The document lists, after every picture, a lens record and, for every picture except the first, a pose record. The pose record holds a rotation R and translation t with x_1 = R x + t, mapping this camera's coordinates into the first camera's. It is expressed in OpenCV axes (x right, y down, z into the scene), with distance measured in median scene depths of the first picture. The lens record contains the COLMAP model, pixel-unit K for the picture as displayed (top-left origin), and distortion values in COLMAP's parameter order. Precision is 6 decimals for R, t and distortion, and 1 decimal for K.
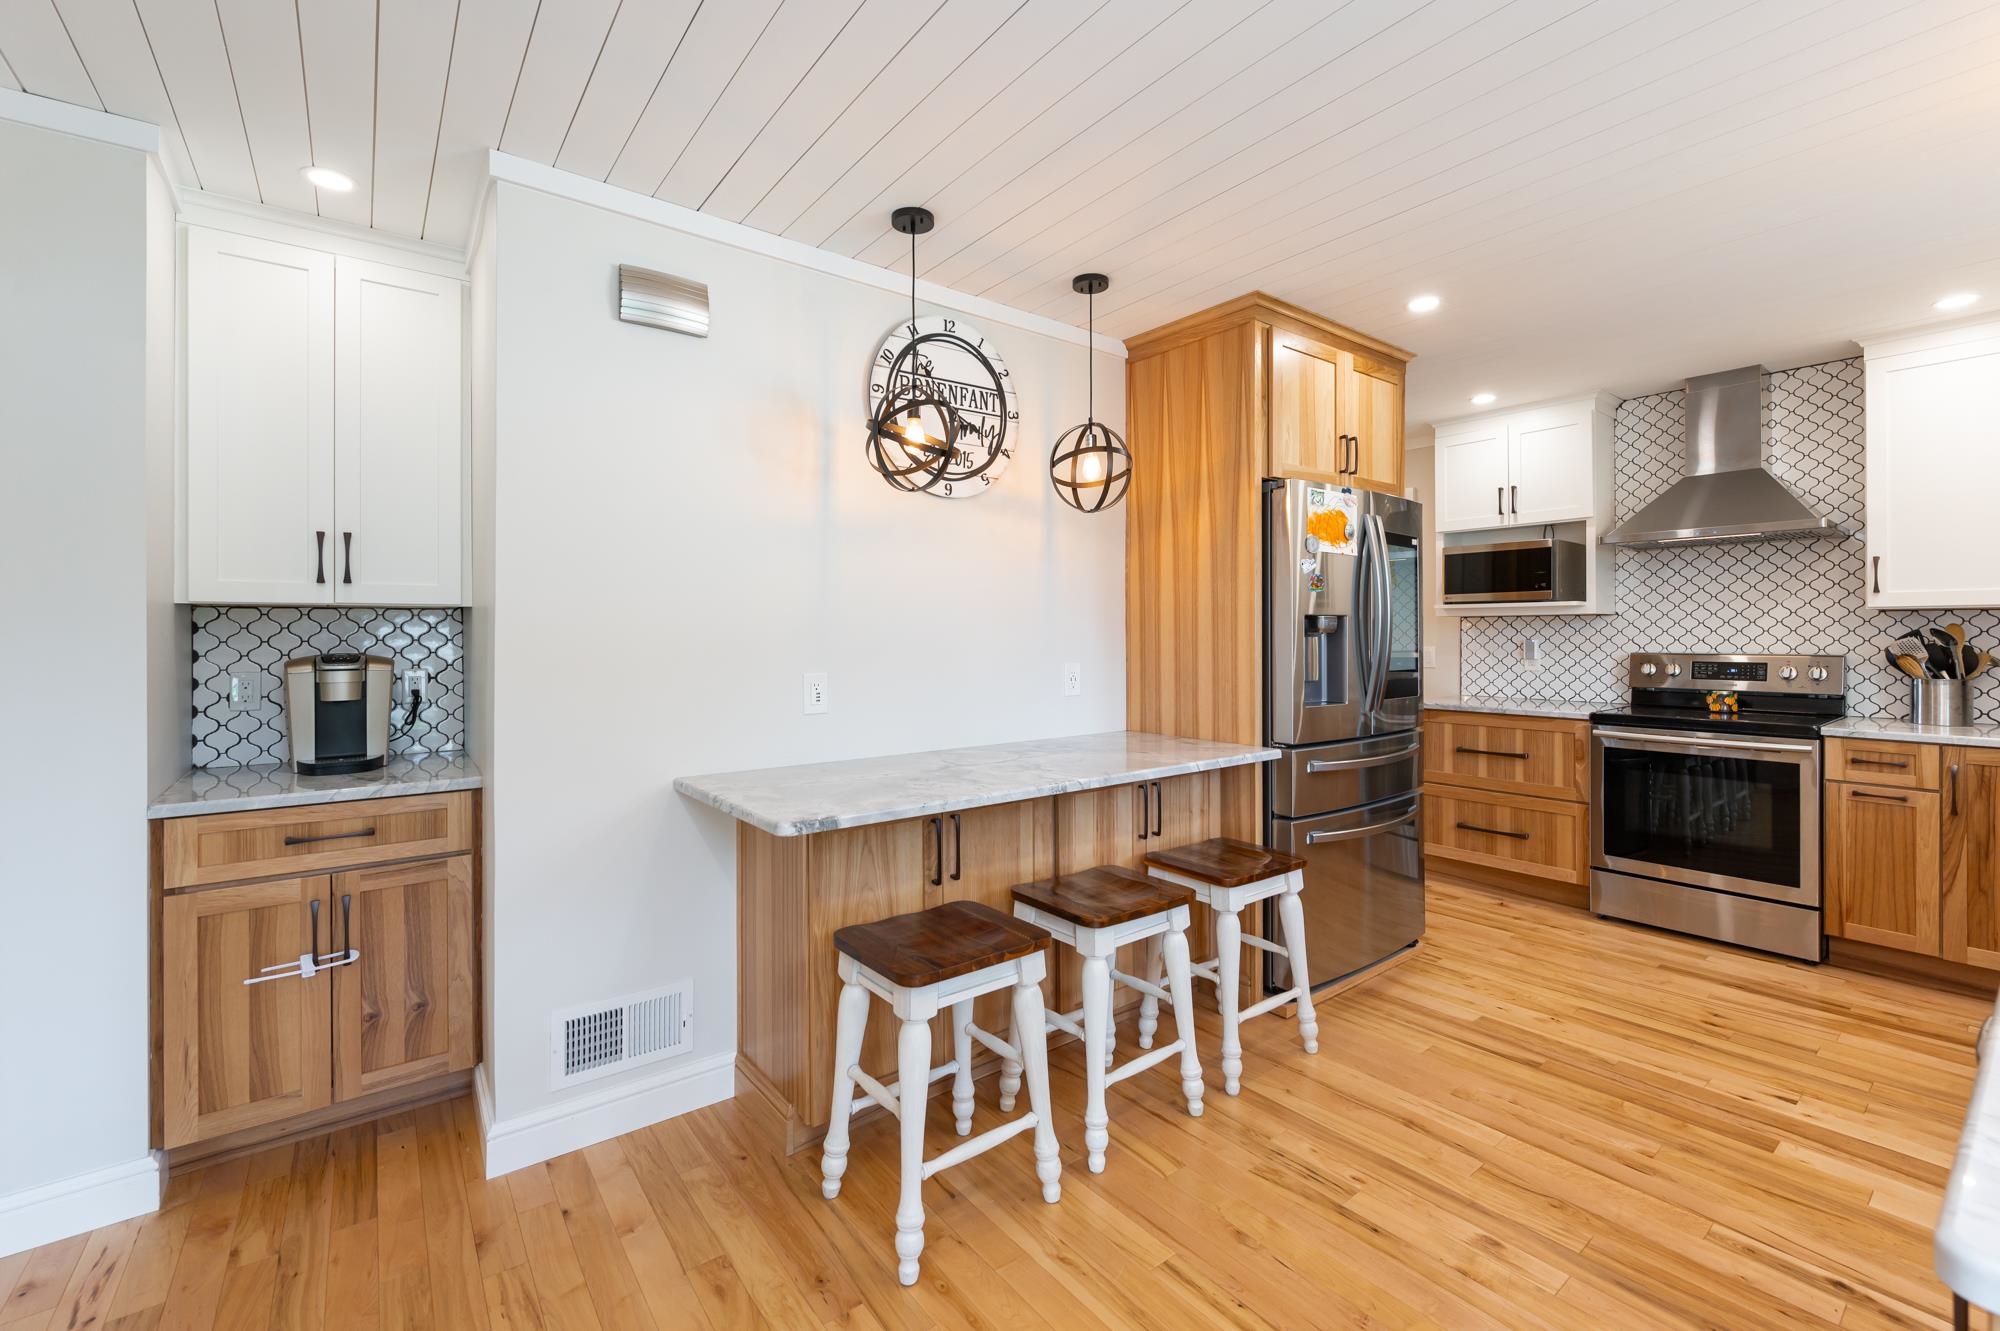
lens RADIAL K [[838.2, 0, 972.6], [0, 838.2, 630.8], [0, 0, 1]] dist [-0.001495, -0.000490]
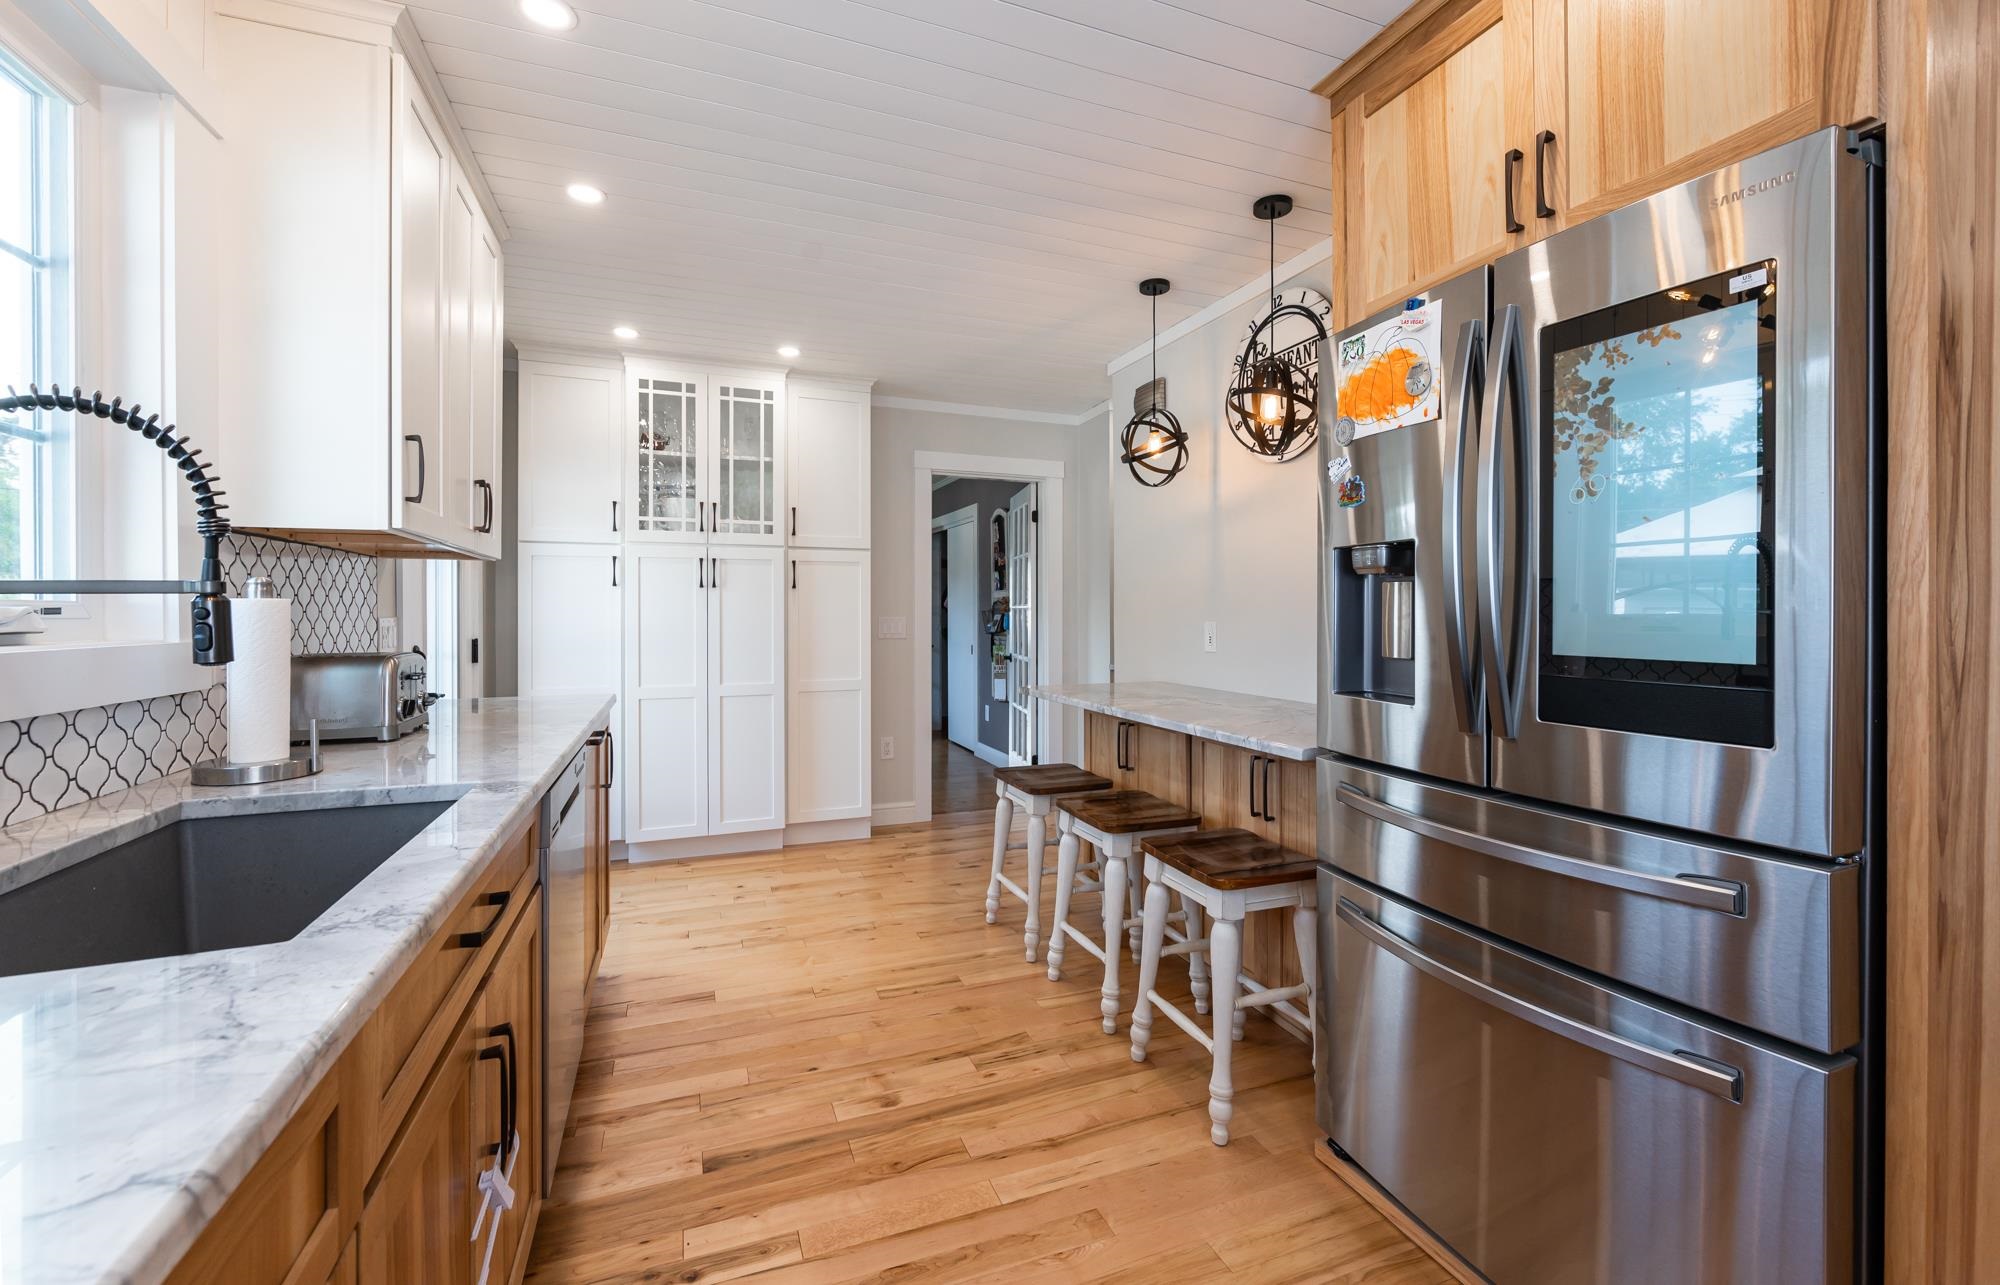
lens RADIAL K [[850.9, 0, 1010.0], [0, 850.9, 618.7], [0, 0, 1]] dist [-0.003260, 0.000755]
pose [[-0.272440, 0.011070, -0.962109, 0.978715], [0.006259, 0.999933, 0.009733, 0.023787], [0.962152, -0.003370, -0.272491, 0.851812]]
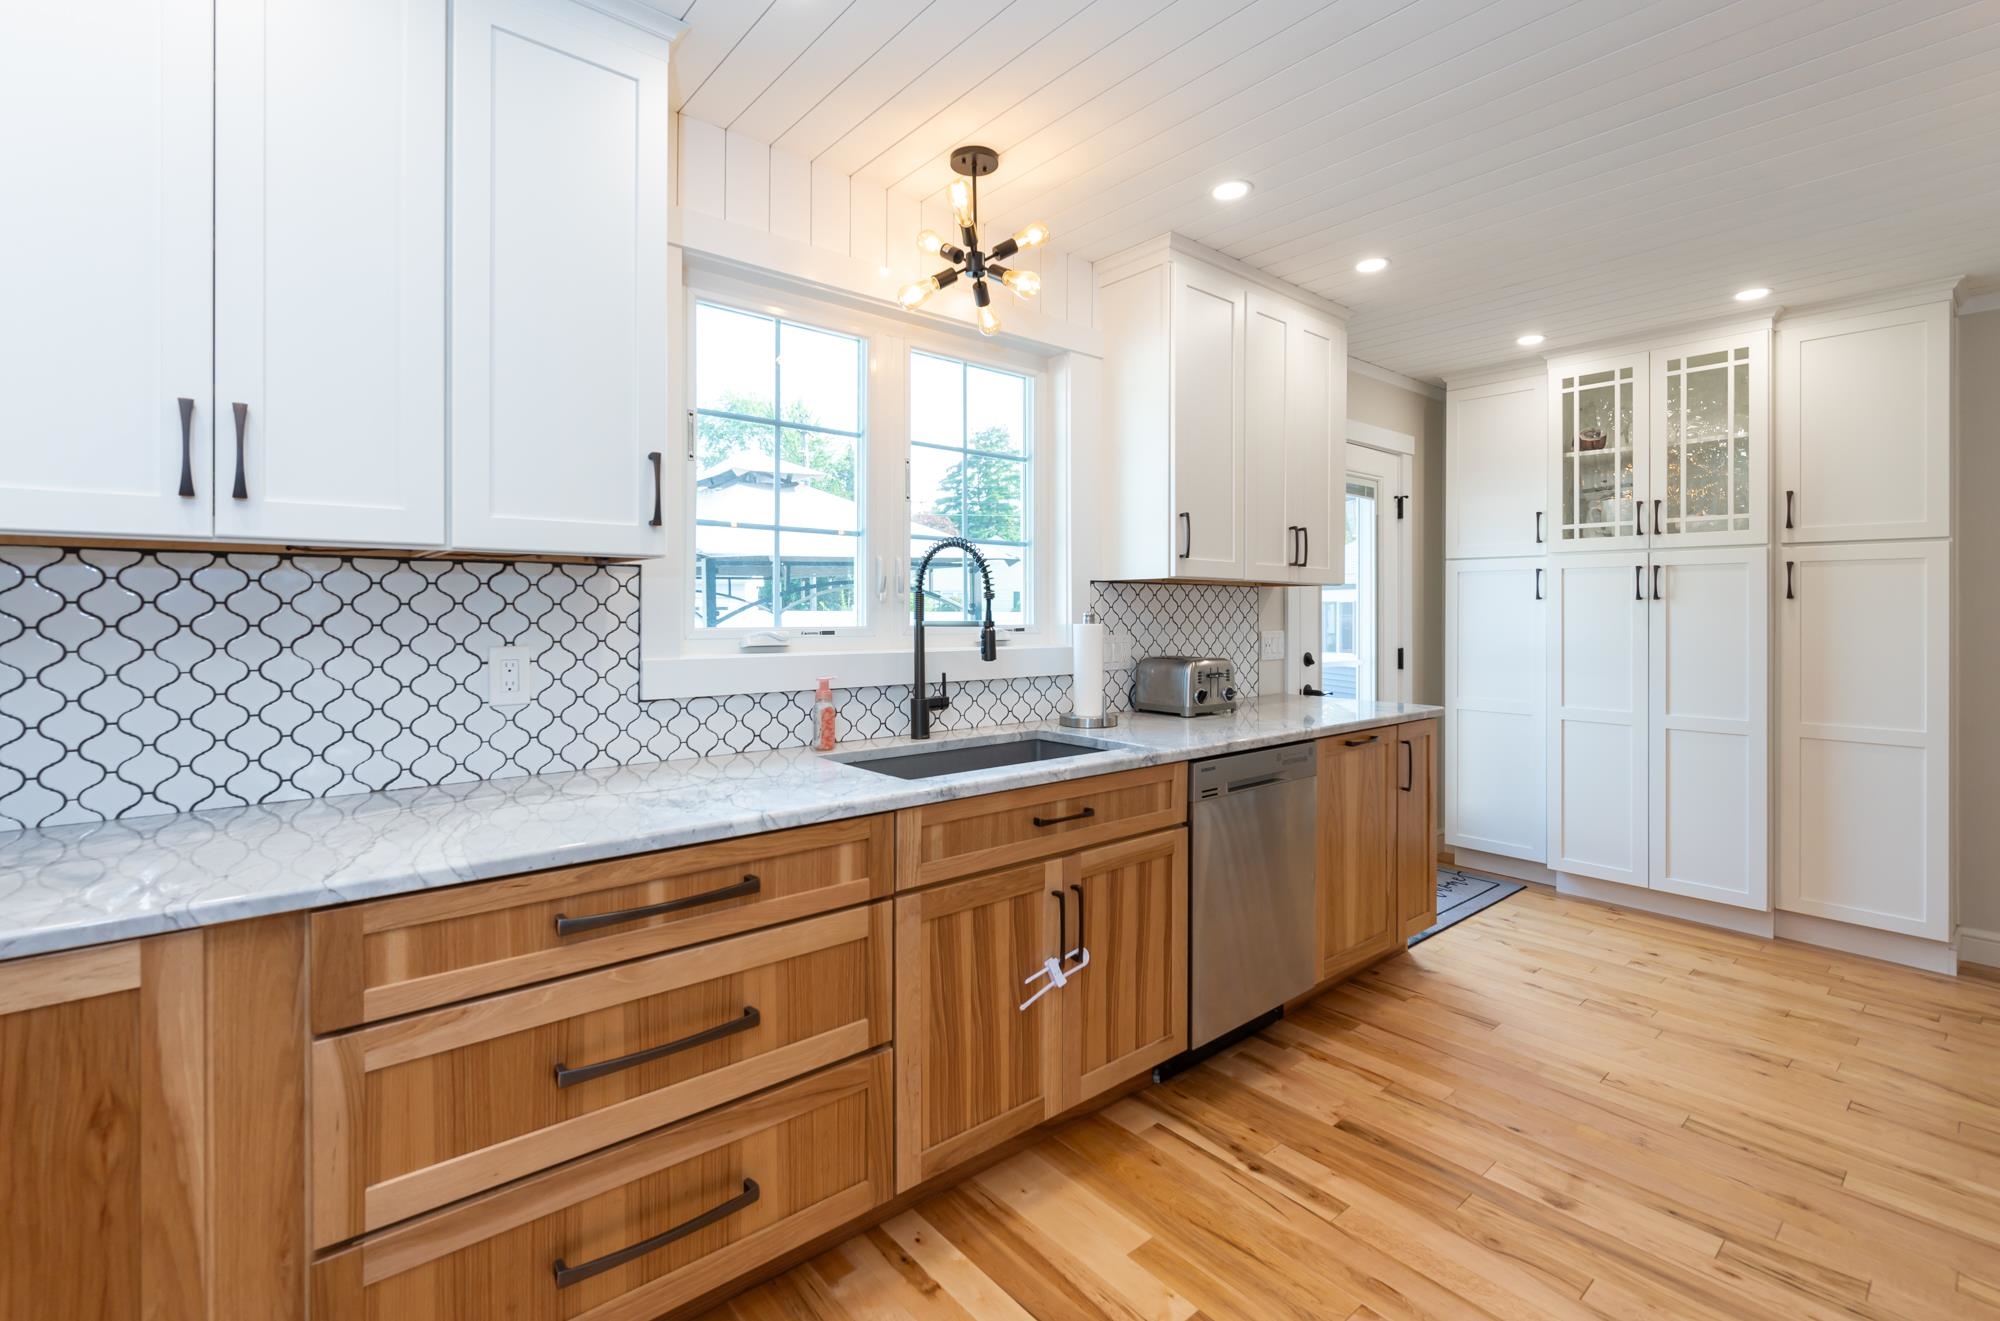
lens RADIAL K [[878.8, 0, 978.6], [0, 878.8, 624.4], [0, 0, 1]] dist [0.016084, 0.000449]
pose [[-0.999058, 0.000661, -0.043382, 0.785847], [0.000195, 0.999942, 0.010750, 0.006066], [0.043387, 0.010731, -0.999001, 1.173945]]
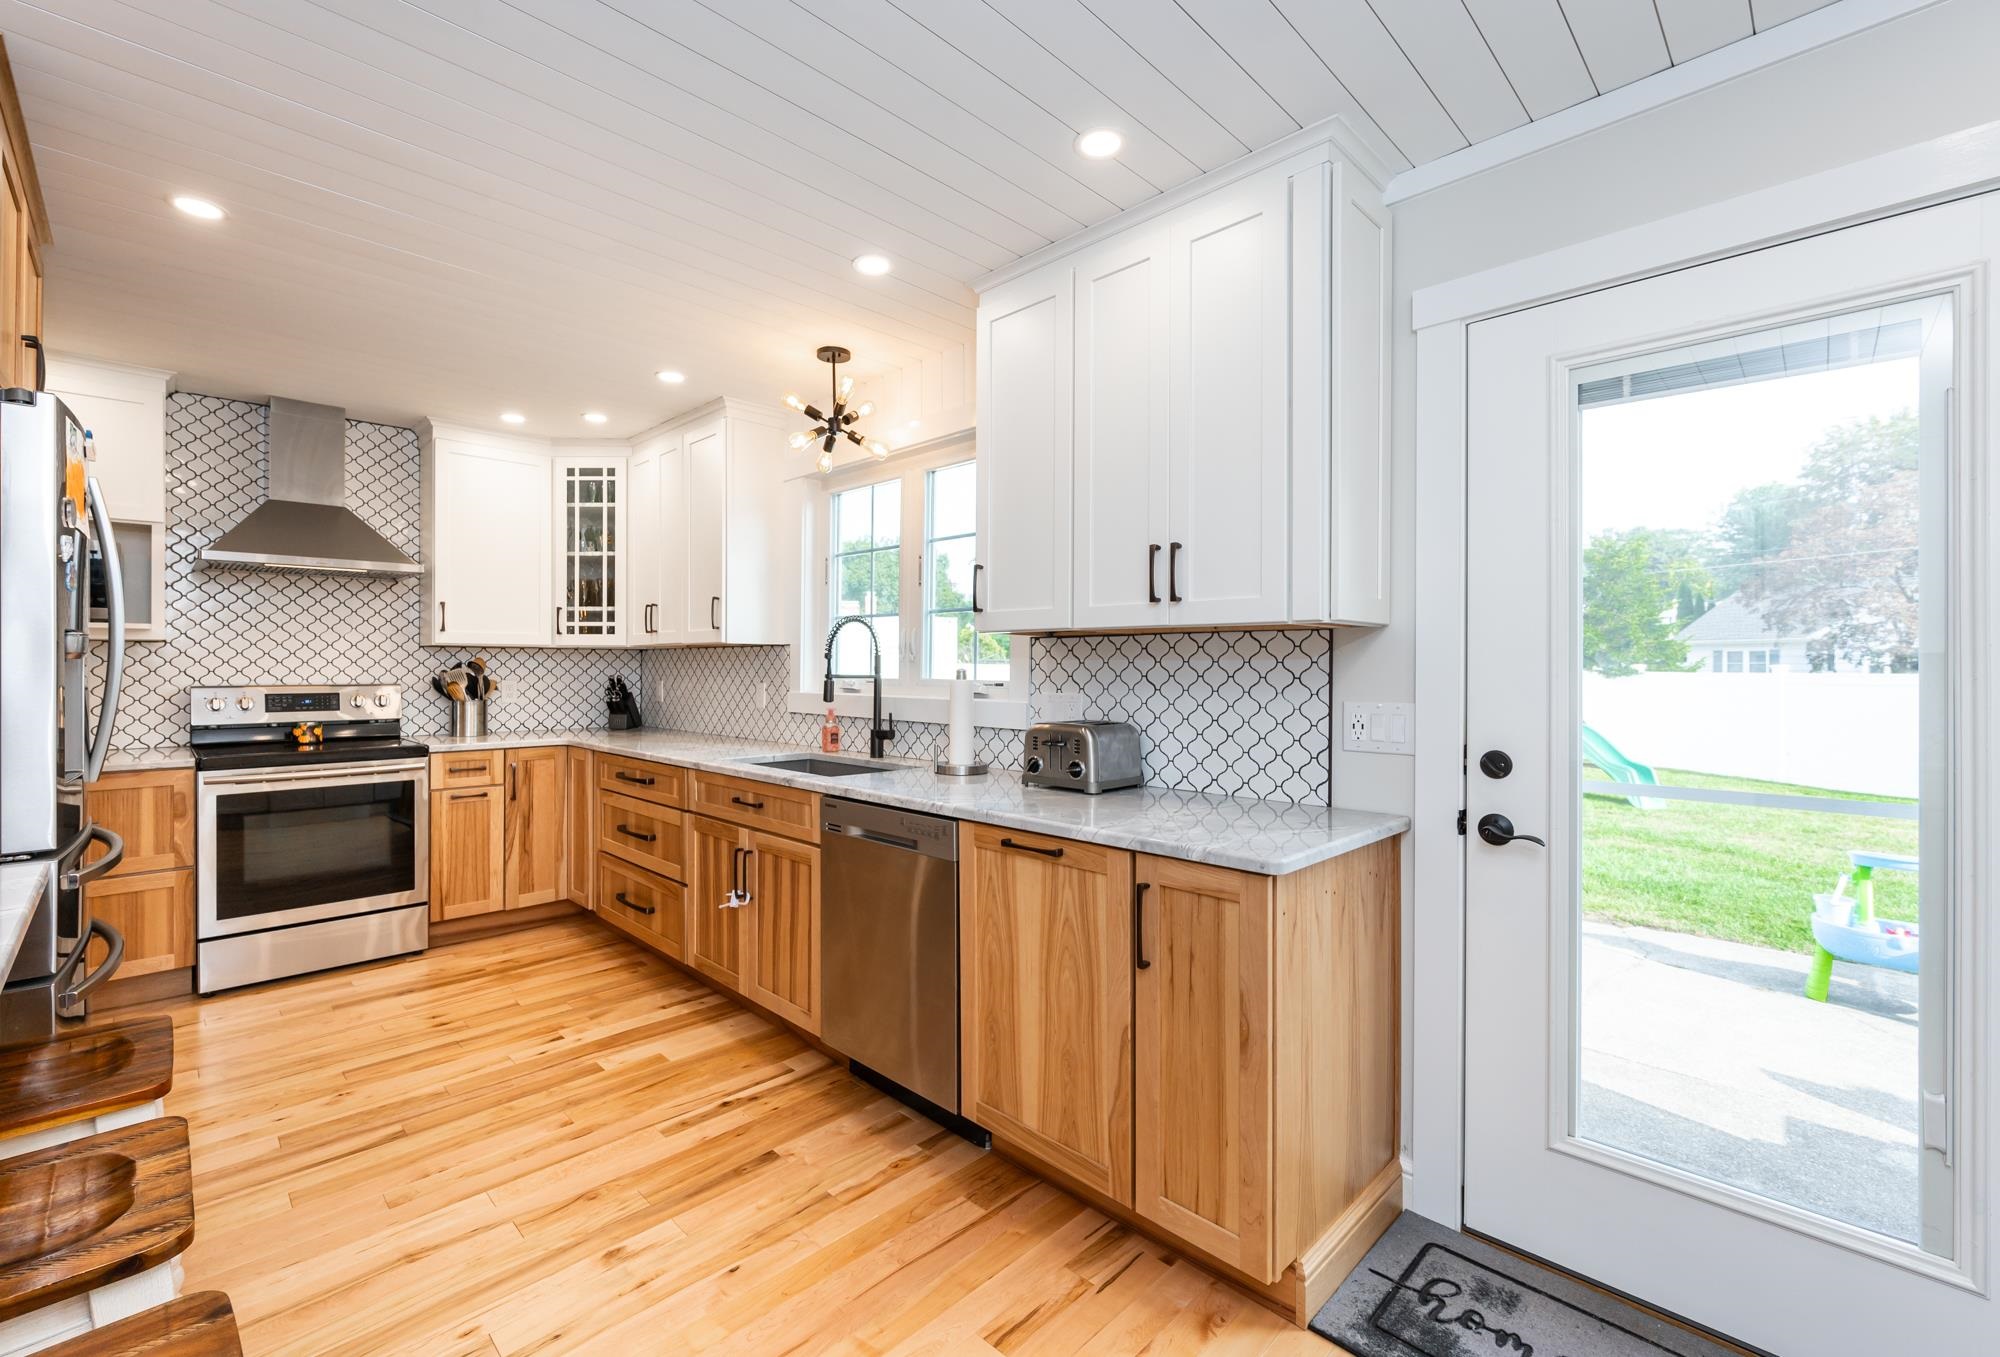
lens RADIAL K [[846.7, 0, 1018.7], [0, 846.7, 670.7], [0, 0, 1]] dist [-0.001455, -0.000117]
pose [[-0.159394, -0.004322, 0.987206, -0.280165], [-0.006404, 0.999974, 0.003344, 0.001924], [-0.987194, -0.005789, -0.159418, 0.386999]]
